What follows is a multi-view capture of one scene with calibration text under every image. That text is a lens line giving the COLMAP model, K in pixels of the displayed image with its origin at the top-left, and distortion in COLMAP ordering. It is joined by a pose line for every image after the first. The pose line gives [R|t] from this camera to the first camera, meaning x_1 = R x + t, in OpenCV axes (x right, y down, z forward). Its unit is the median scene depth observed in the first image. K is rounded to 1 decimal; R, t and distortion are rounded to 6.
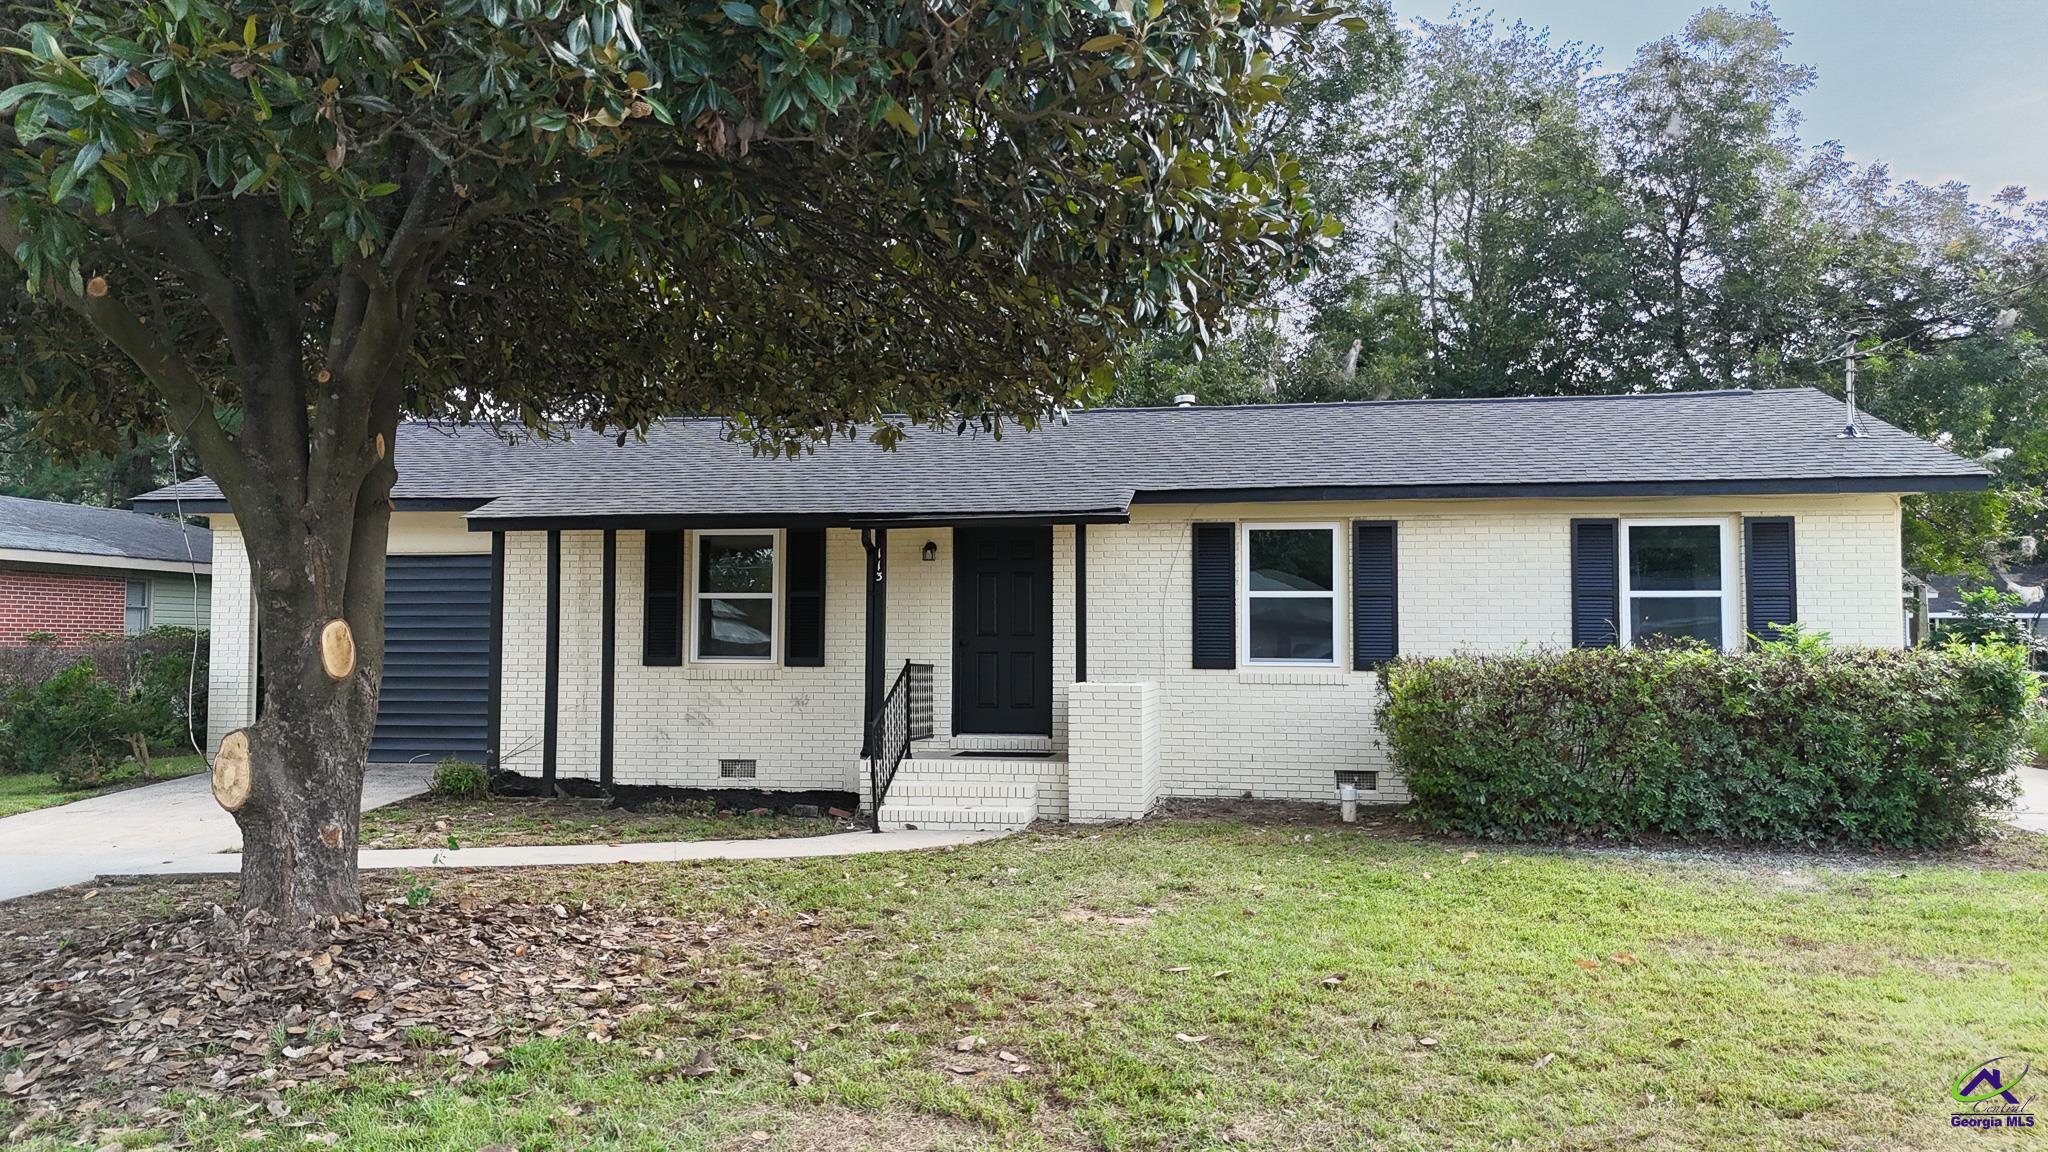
lens RADIAL K [[1481.6, 0, 1016.0], [0, 1481.6, 565.1], [0, 0, 1]] dist [0.043393, -0.000614]
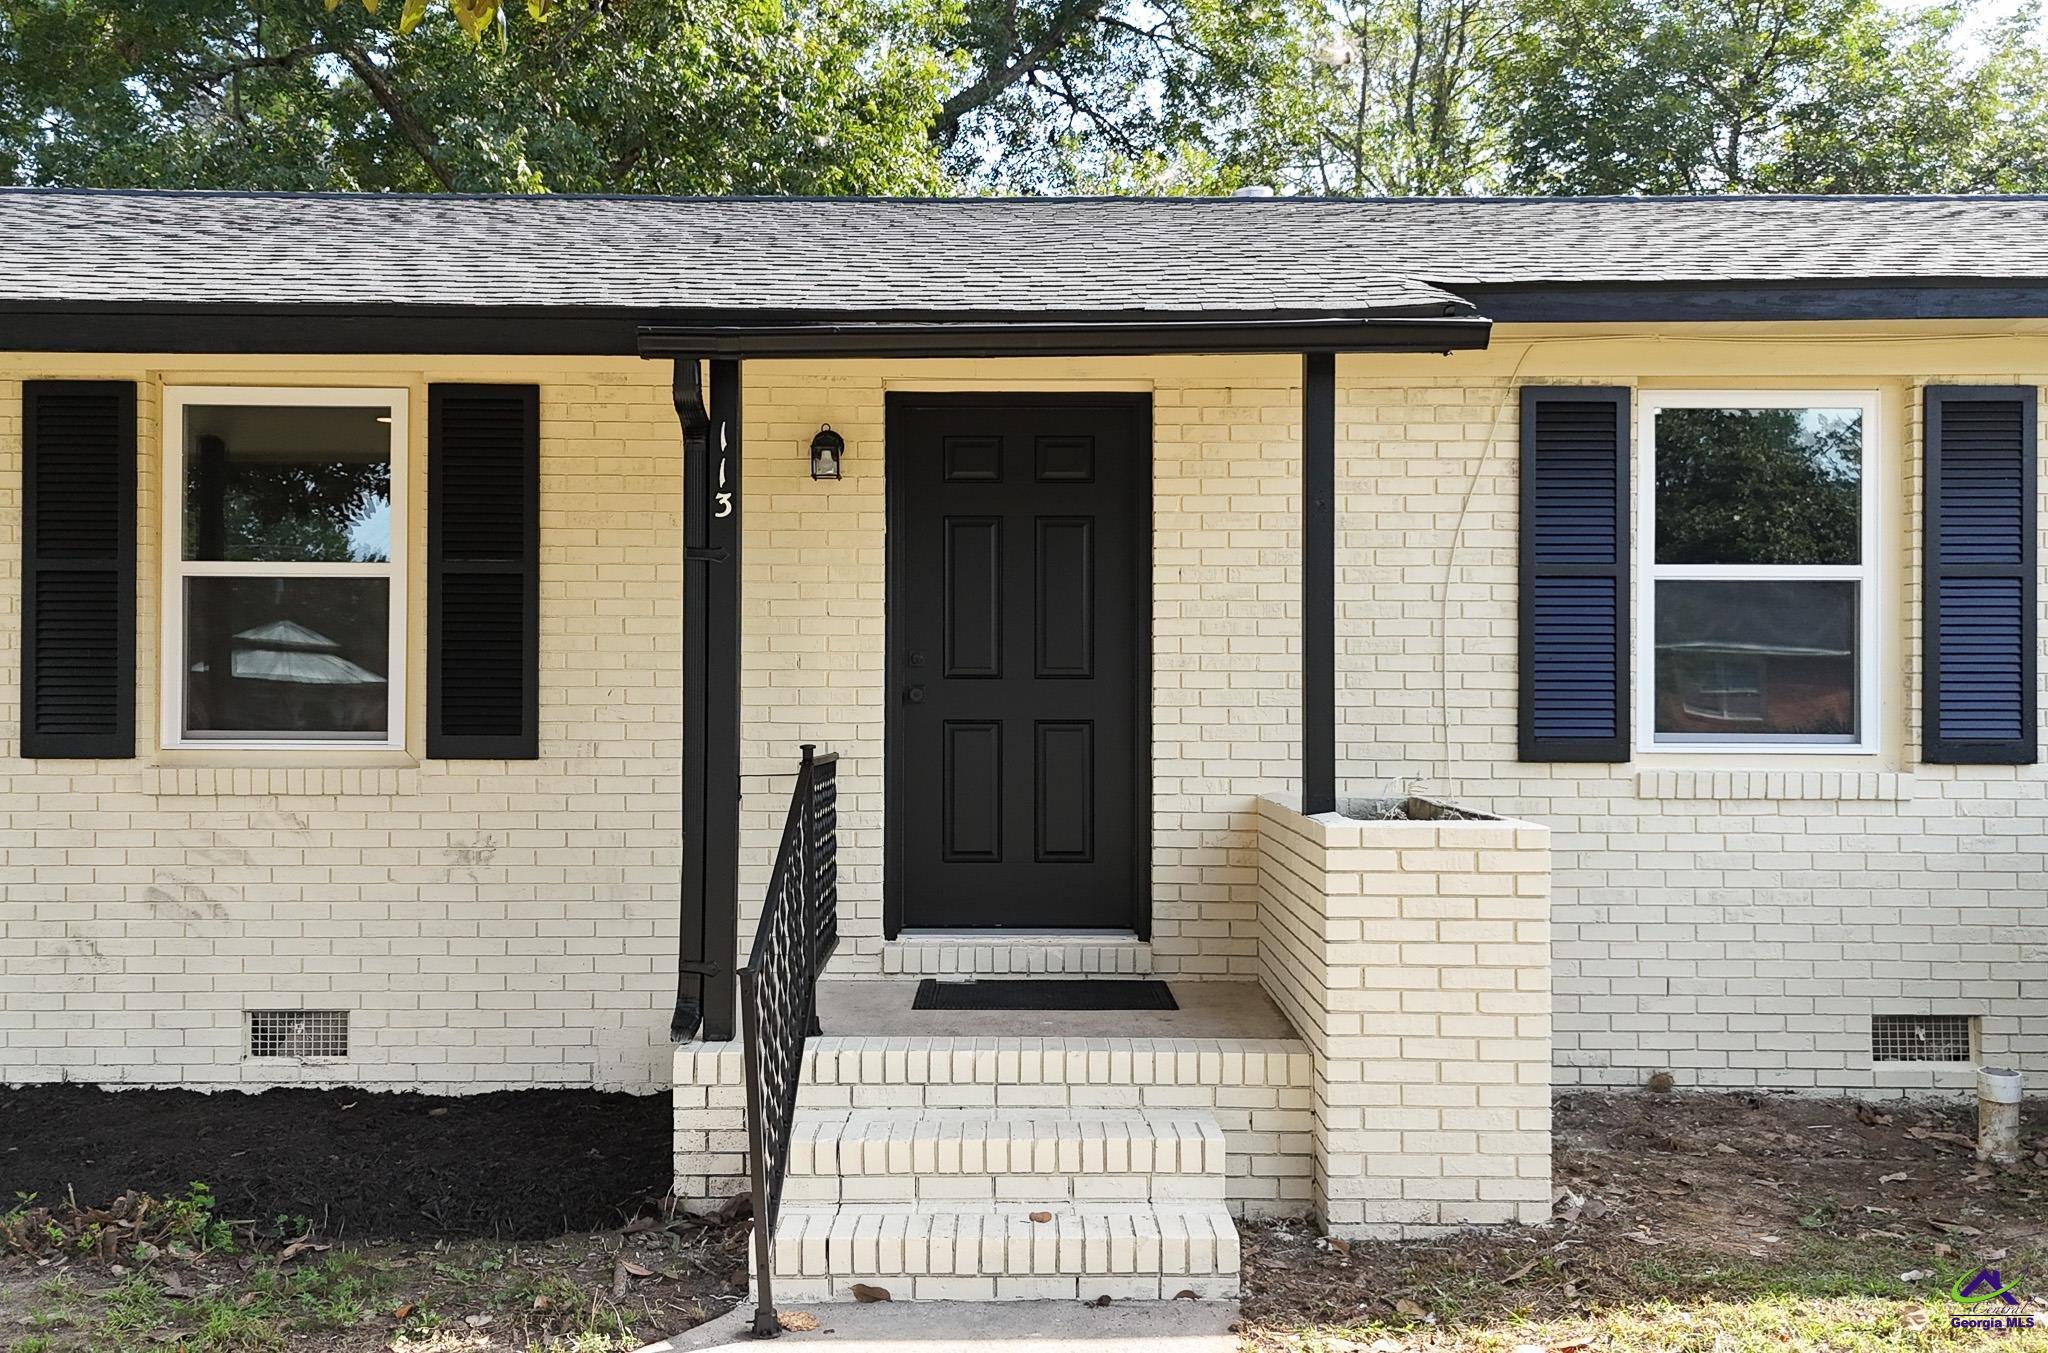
lens RADIAL K [[1881.1, 0, 1032.8], [0, 1881.1, 671.9], [0, 0, 1]] dist [0.018156, 0.000000]
pose [[0.984559, 0.001624, 0.175047, -0.092934], [-0.008706, 0.999174, 0.039694, 0.027335], [-0.174838, -0.040605, 0.983760, 0.529775]]
